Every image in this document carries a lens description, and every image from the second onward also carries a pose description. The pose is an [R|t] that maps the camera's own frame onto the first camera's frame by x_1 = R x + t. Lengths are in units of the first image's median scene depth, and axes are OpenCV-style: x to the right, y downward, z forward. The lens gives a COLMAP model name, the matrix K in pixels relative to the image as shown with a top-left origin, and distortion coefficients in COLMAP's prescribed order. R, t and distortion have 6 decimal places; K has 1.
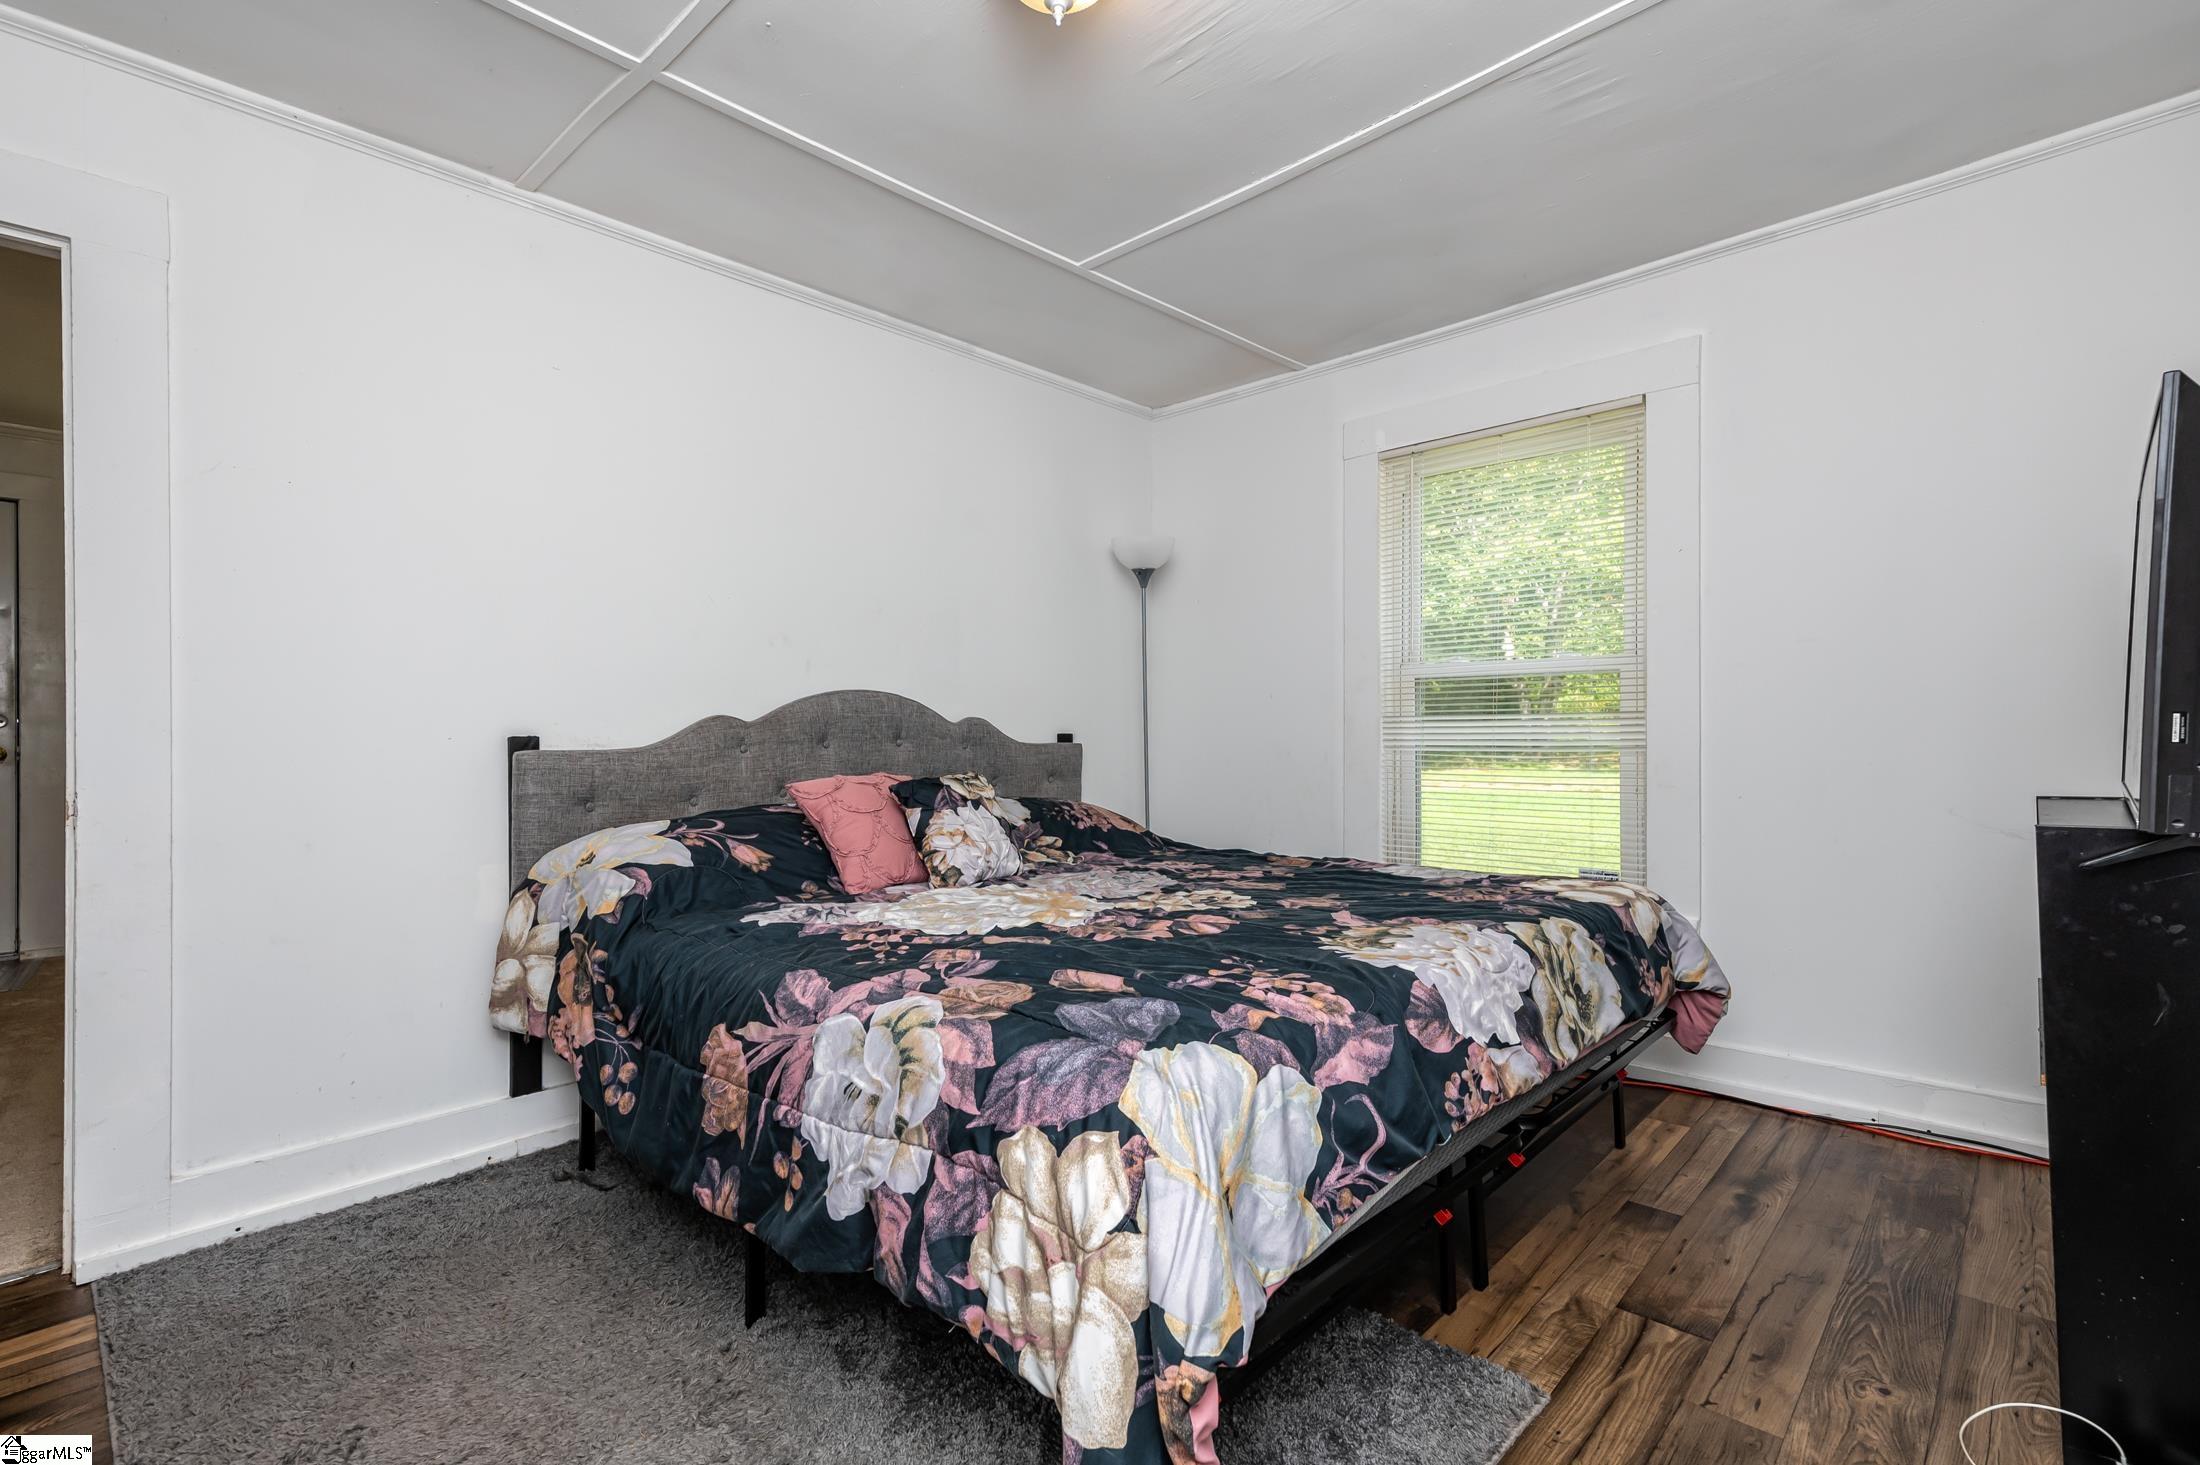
lens RADIAL K [[1020.1, 0, 1108.3], [0, 1020.1, 729.1], [0, 0, 1]] dist [-0.001213, 0.000089]
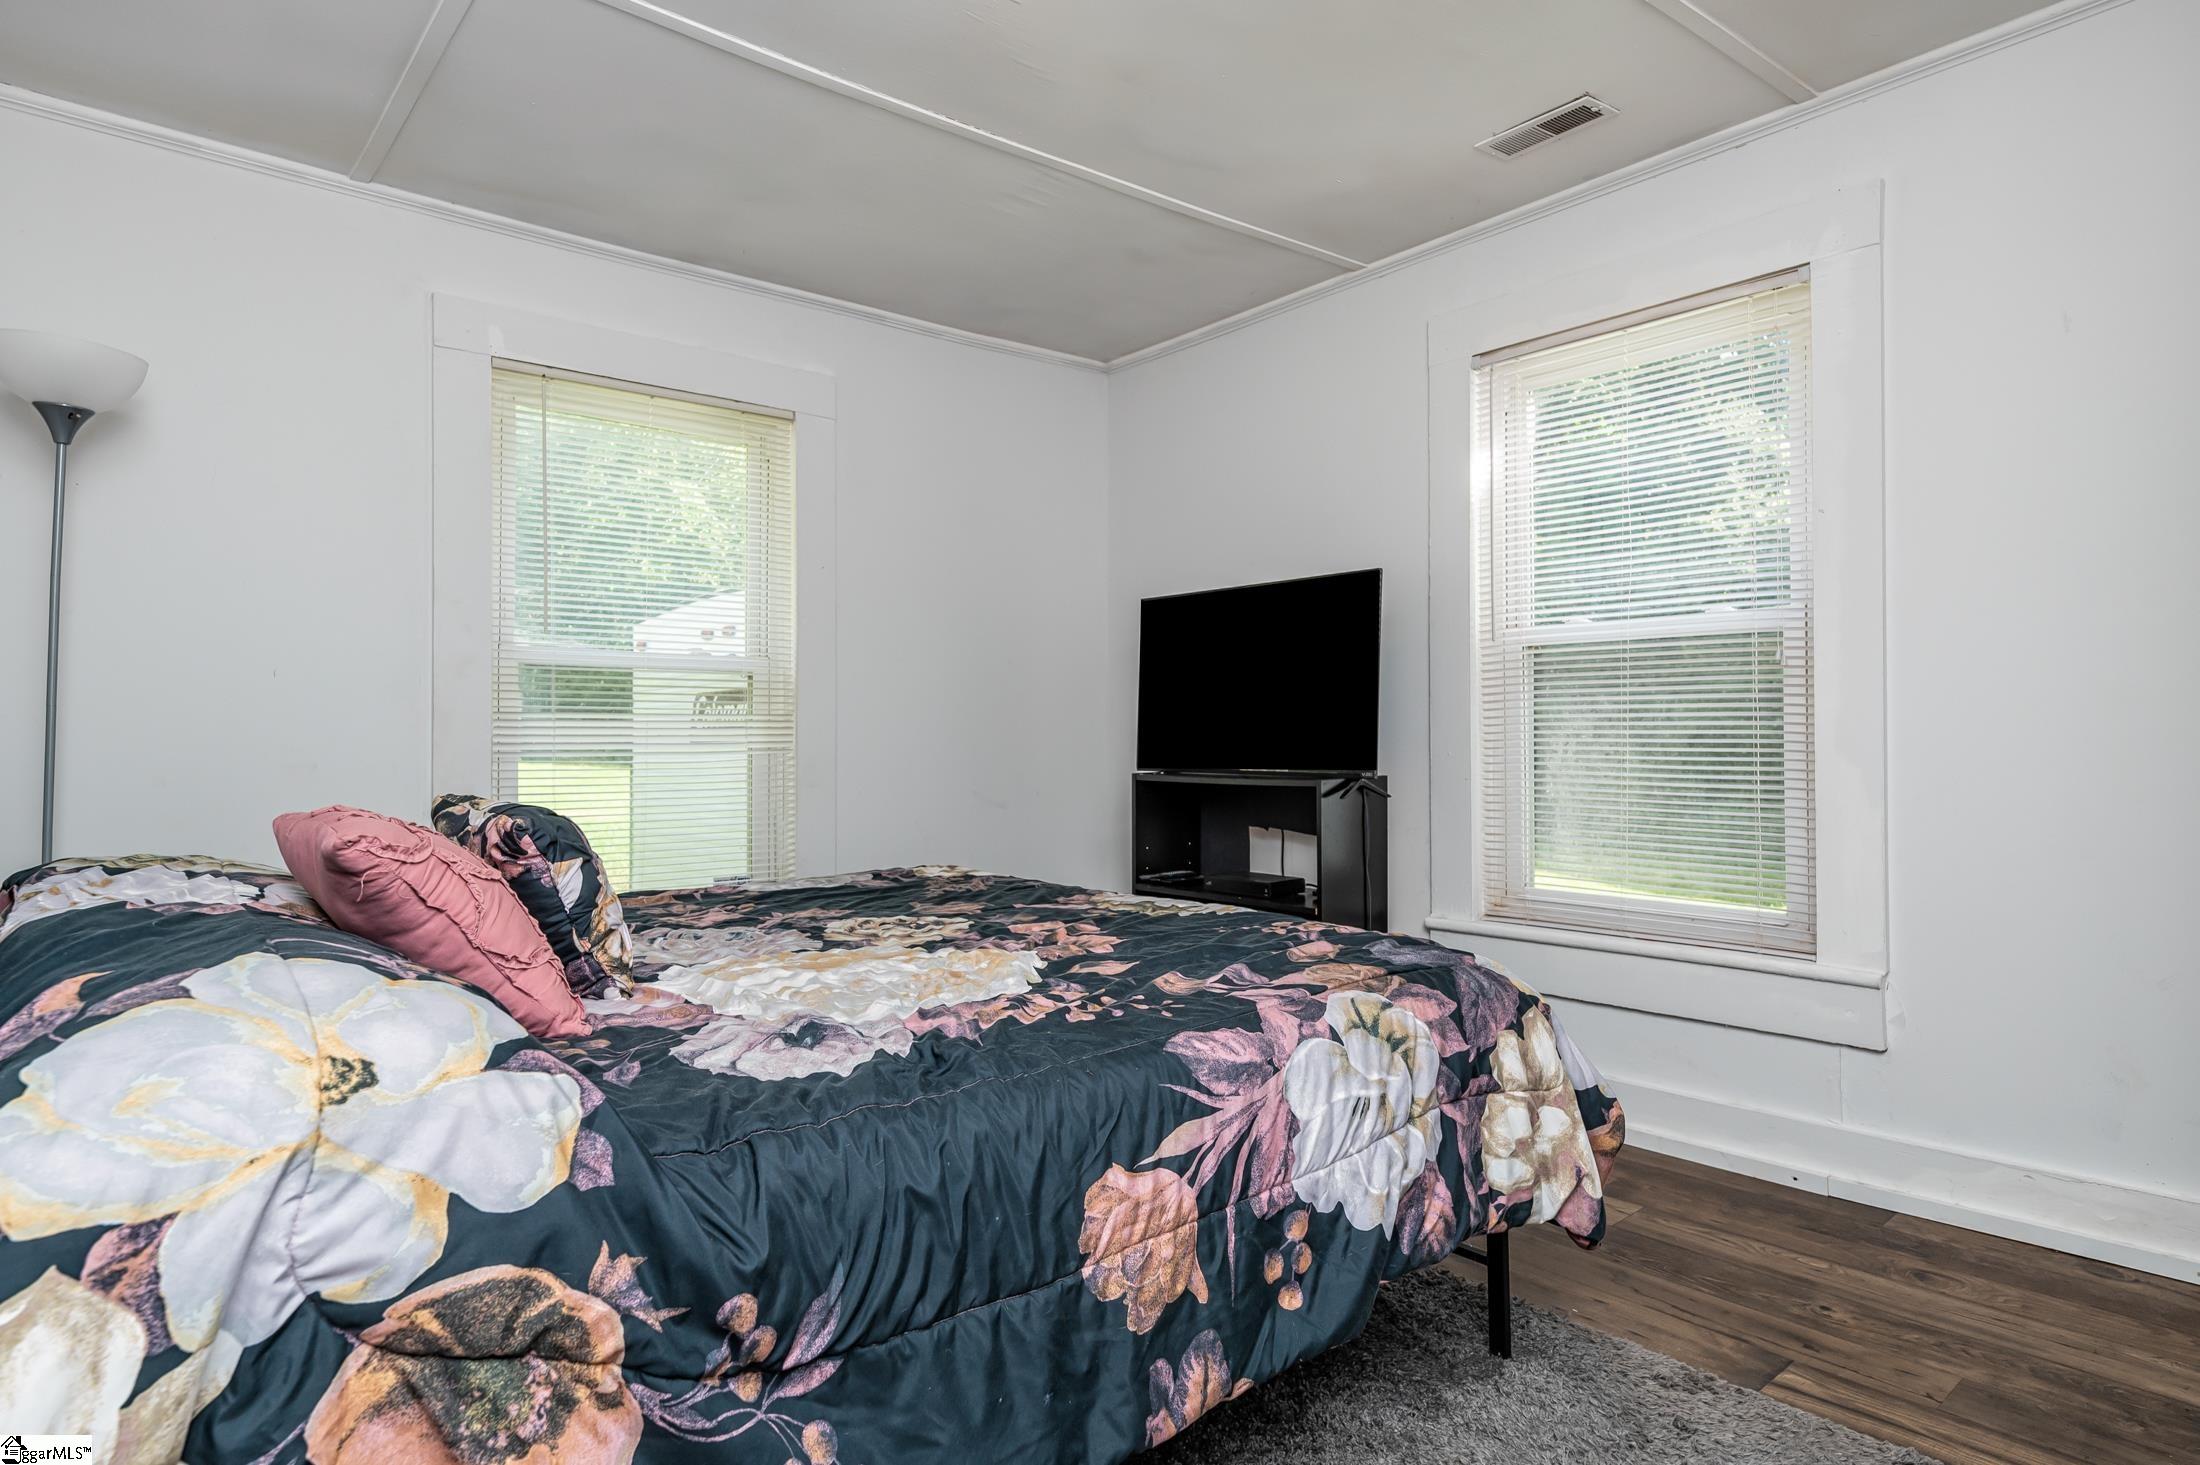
lens RADIAL K [[1228.1, 0, 1104.9], [0, 1228.1, 740.6], [0, 0, 1]] dist [-0.007970, -0.003292]
pose [[0.101646, 0.007791, 0.994790, -1.315611], [-0.002763, 0.999968, -0.007549, 0.032987], [-0.994817, -0.001981, 0.101664, 1.069253]]
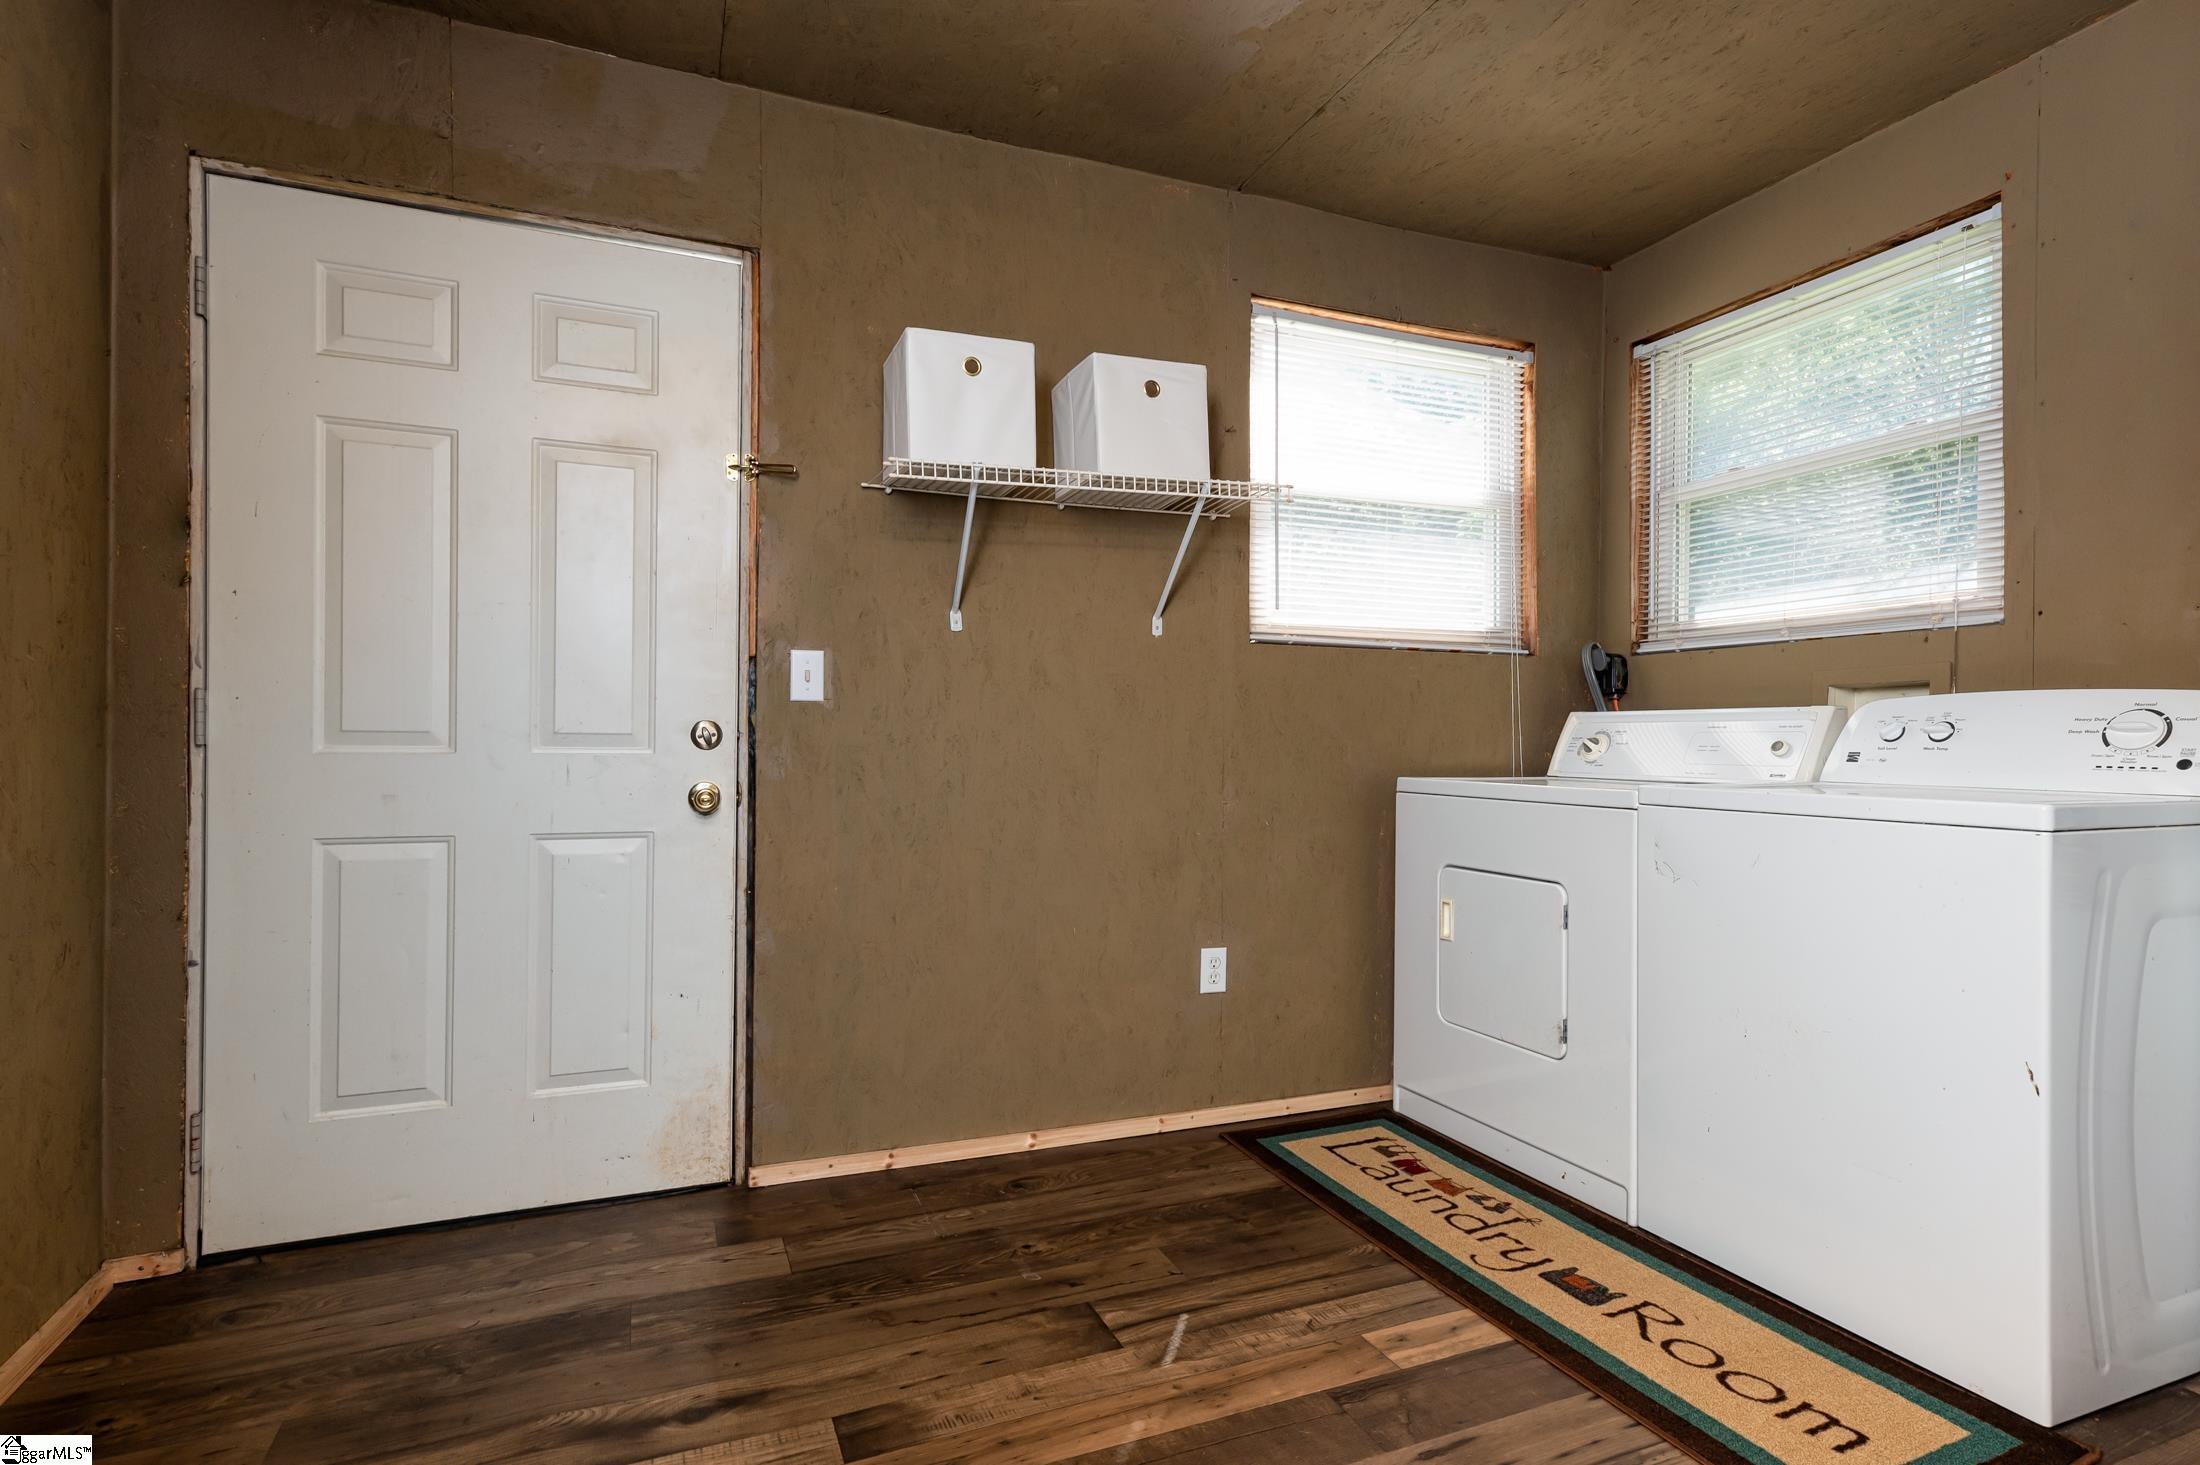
lens RADIAL K [[1153.9, 0, 1104.0], [0, 1153.9, 720.5], [0, 0, 1]] dist [0.007252, 0.000225]
pose [[-0.917591, 0.007841, 0.397448, 0.136605], [0.003527, 0.999927, -0.011585, 0.057849], [-0.397509, -0.009229, -0.917552, 2.078534]]
